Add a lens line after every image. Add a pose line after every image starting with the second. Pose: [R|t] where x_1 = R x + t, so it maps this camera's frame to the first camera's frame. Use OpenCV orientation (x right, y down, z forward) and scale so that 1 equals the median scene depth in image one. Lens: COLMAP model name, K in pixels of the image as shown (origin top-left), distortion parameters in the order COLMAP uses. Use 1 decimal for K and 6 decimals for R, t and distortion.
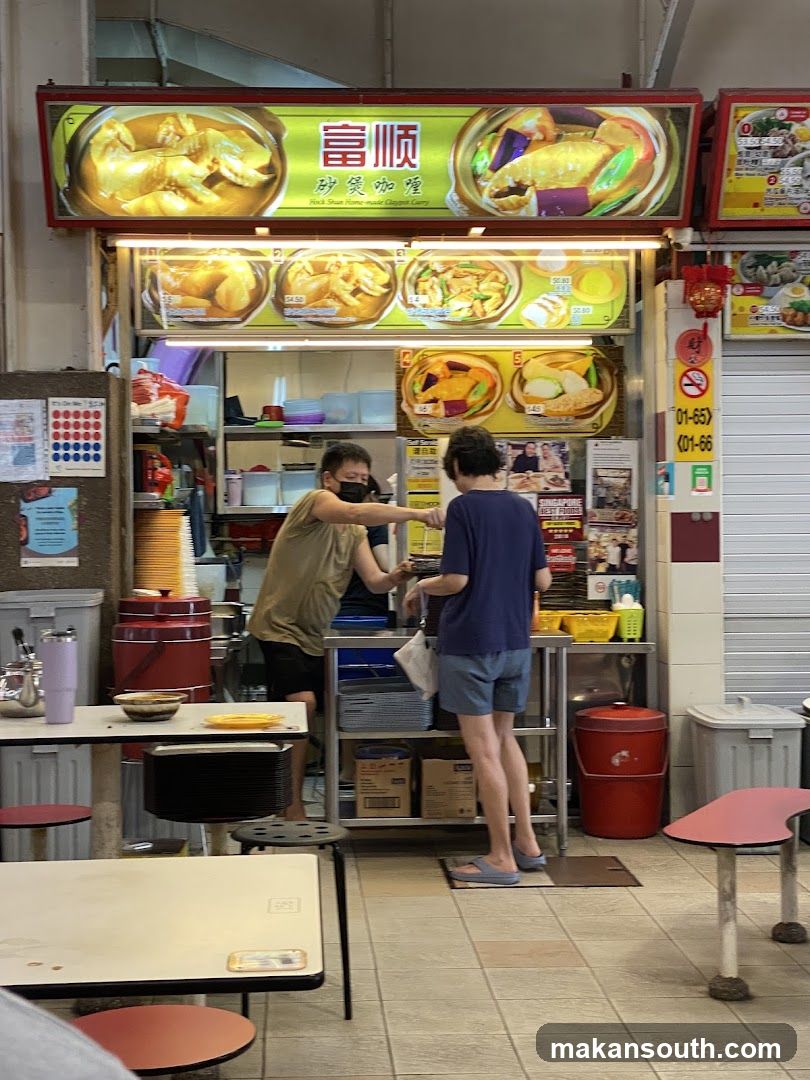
lens RADIAL K [[1813.2, 0, 406.4], [0, 1813.2, 573.2], [0, 0, 1]] dist [0.012350, 0.869502]
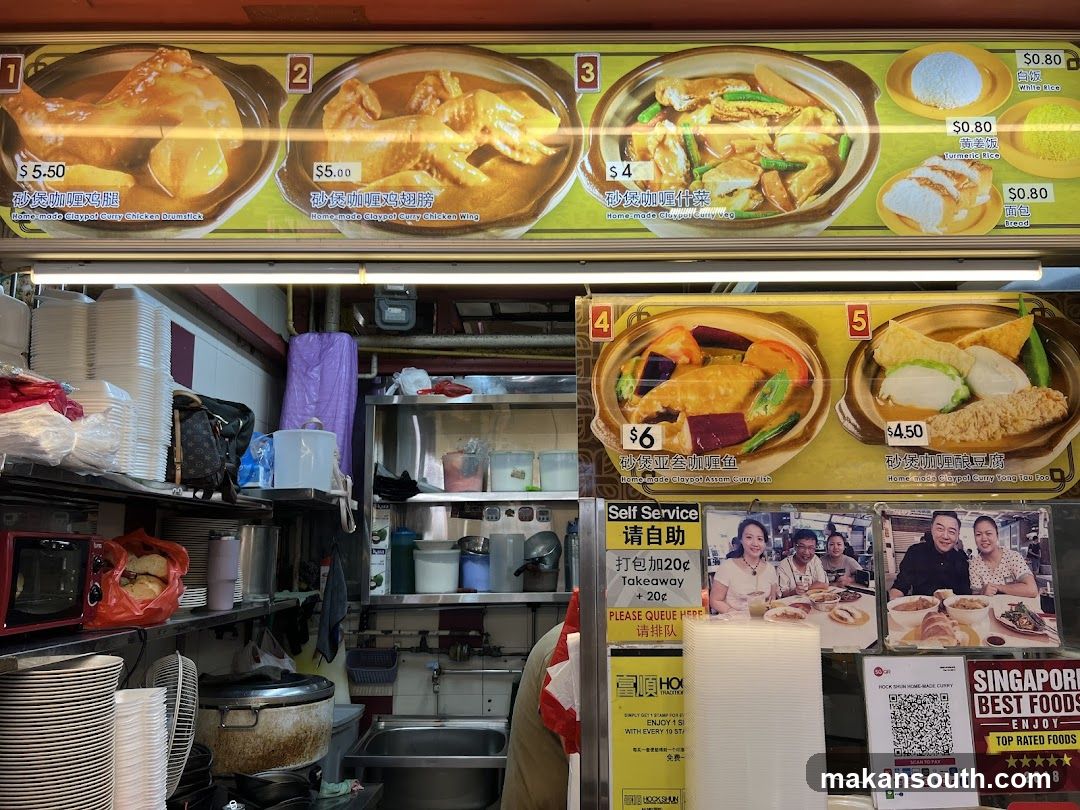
lens RADIAL K [[825.3, 0, 540.0], [0, 825.3, 405.0], [0, 0, 1]] dist [0.057847, -0.072977]
pose [[0.998004, -0.007033, -0.062750, -0.002737], [-0.005848, 0.979211, -0.202760, -0.061034], [0.062872, 0.202722, 0.977216, 0.852450]]
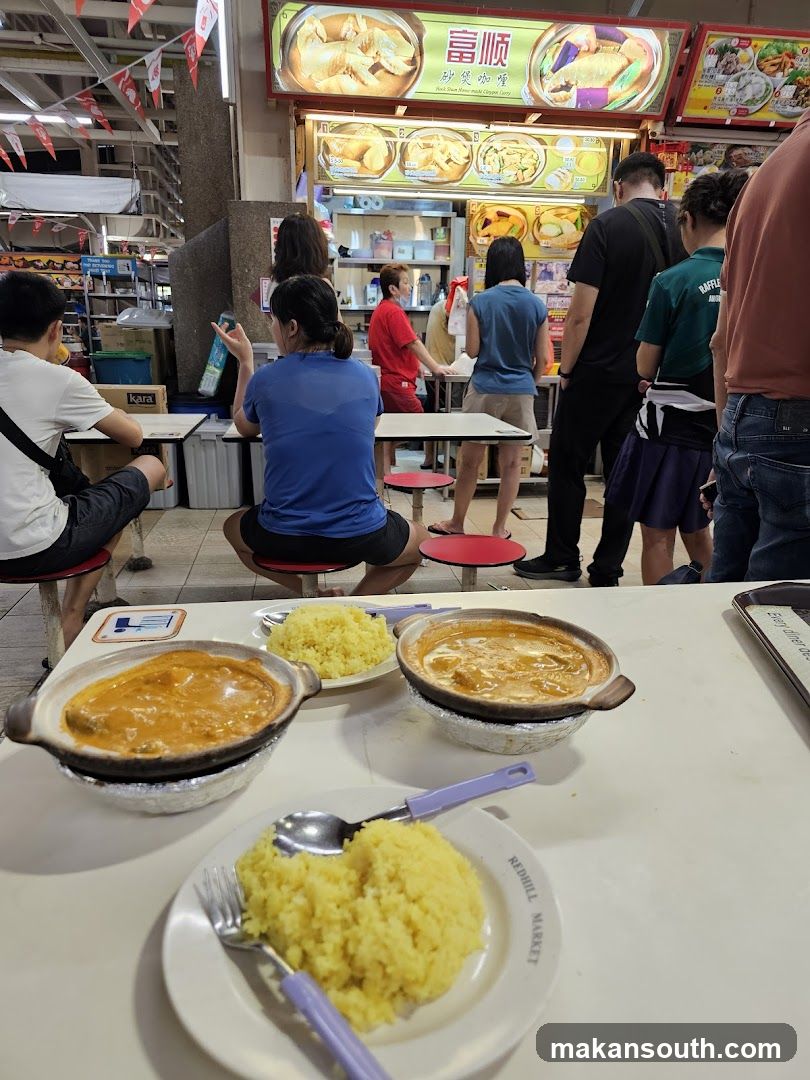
lens RADIAL K [[739.0, 0, 416.7], [0, 739.0, 543.5], [0, 0, 1]] dist [0.032458, -0.025157]
pose [[0.995932, -0.001806, 0.090089, -0.121977], [-0.020487, 0.969077, 0.245906, 0.016171], [-0.087747, -0.246751, 0.965098, 0.274905]]
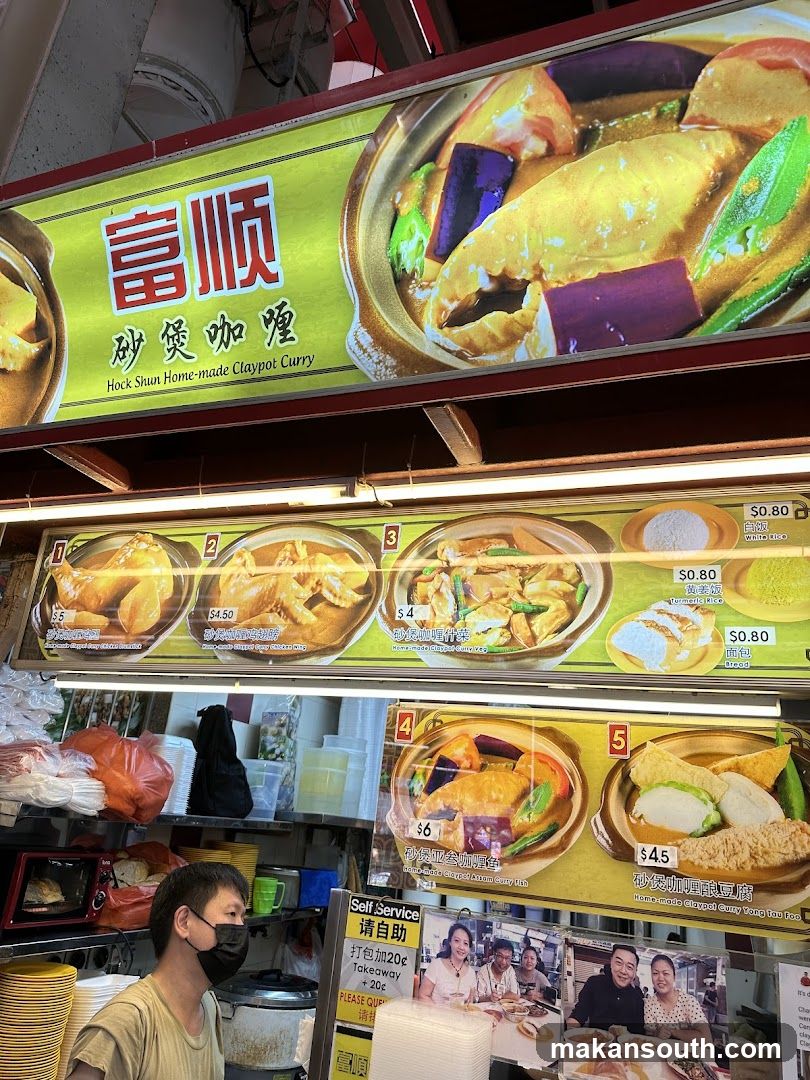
lens RADIAL K [[762.9, 0, 409.8], [0, 762.9, 538.2], [0, 0, 1]] dist [0.116194, -0.196374]
pose [[0.901493, -0.056951, -0.429031, 0.109151], [-0.116738, 0.922565, -0.367759, -0.090478], [0.416753, 0.381616, 0.825037, 0.831788]]
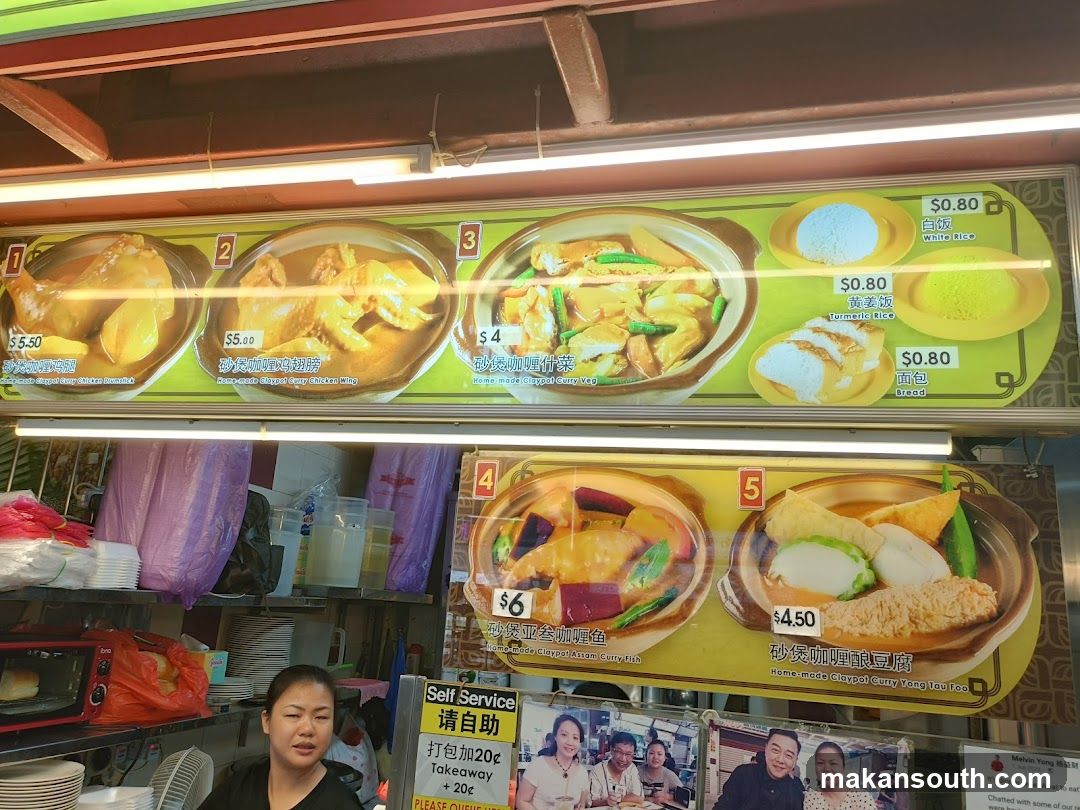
lens RADIAL K [[816.0, 0, 545.7], [0, 816.0, 404.6], [0, 0, 1]] dist [0.058824, -0.092898]
pose [[0.949172, -0.000764, -0.314758, 0.079511], [-0.087653, 0.959799, -0.266652, -0.089003], [0.302308, 0.280688, 0.910947, 0.865369]]
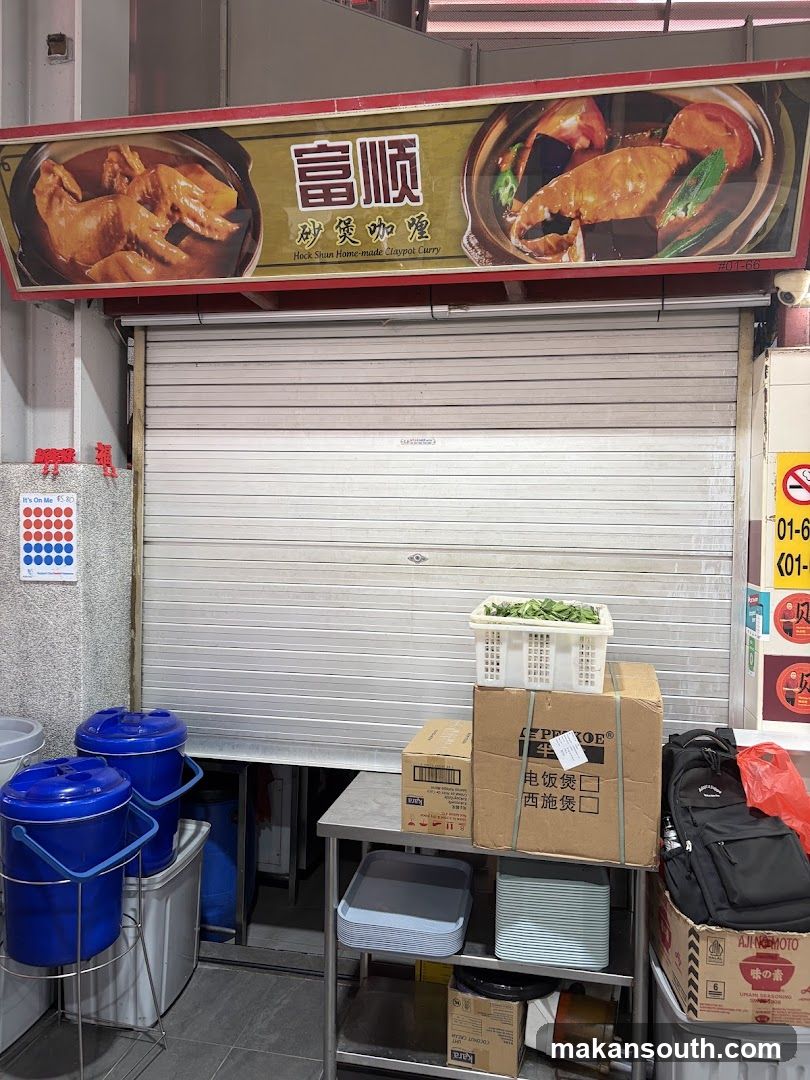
lens RADIAL K [[828.5, 0, 410.1], [0, 828.5, 542.8], [0, 0, 1]] dist [0.027395, 0.002355]
pose [[0.965782, 0.031486, -0.257439, 0.091008], [-0.032266, 0.999479, 0.001195, -0.076020], [0.257342, 0.007152, 0.966294, 0.627906]]
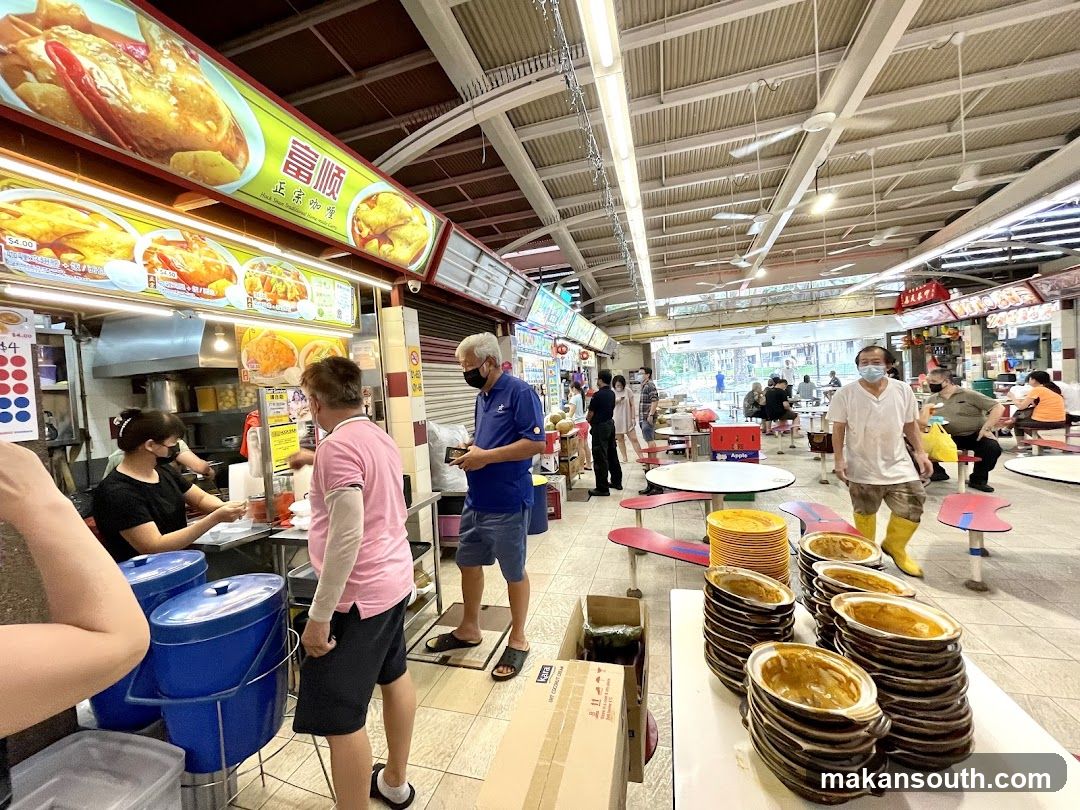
lens RADIAL K [[441.0, 0, 532.9], [0, 441.0, 392.1], [0, 0, 1]] dist [0.001620, 0.000188]
pose [[0.353290, -0.028257, 0.935087, -0.258584], [0.099614, 0.994997, -0.007569, -0.049709], [-0.930195, 0.095822, 0.354338, 0.704660]]
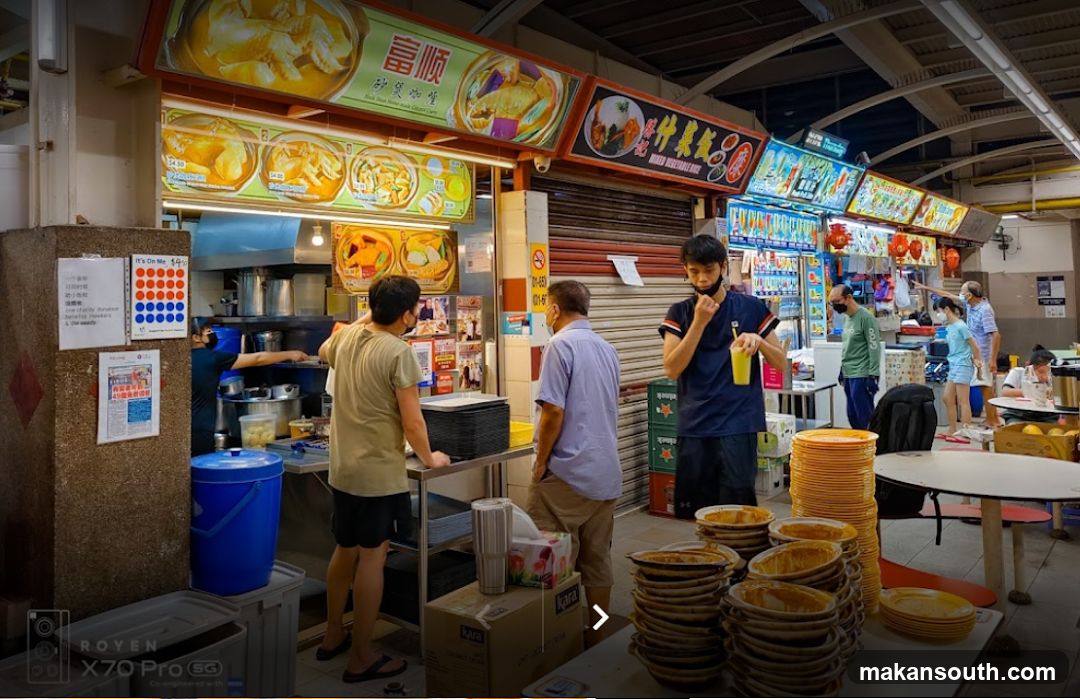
lens RADIAL K [[852.8, 0, 536.2], [0, 852.8, 264.3], [0, 0, 1]] dist [0.009287, 0.003064]
pose [[0.660477, 0.027343, 0.750349, -0.370754], [0.041021, 0.996530, -0.072422, -0.049944], [-0.749725, 0.078613, 0.657063, 0.539664]]
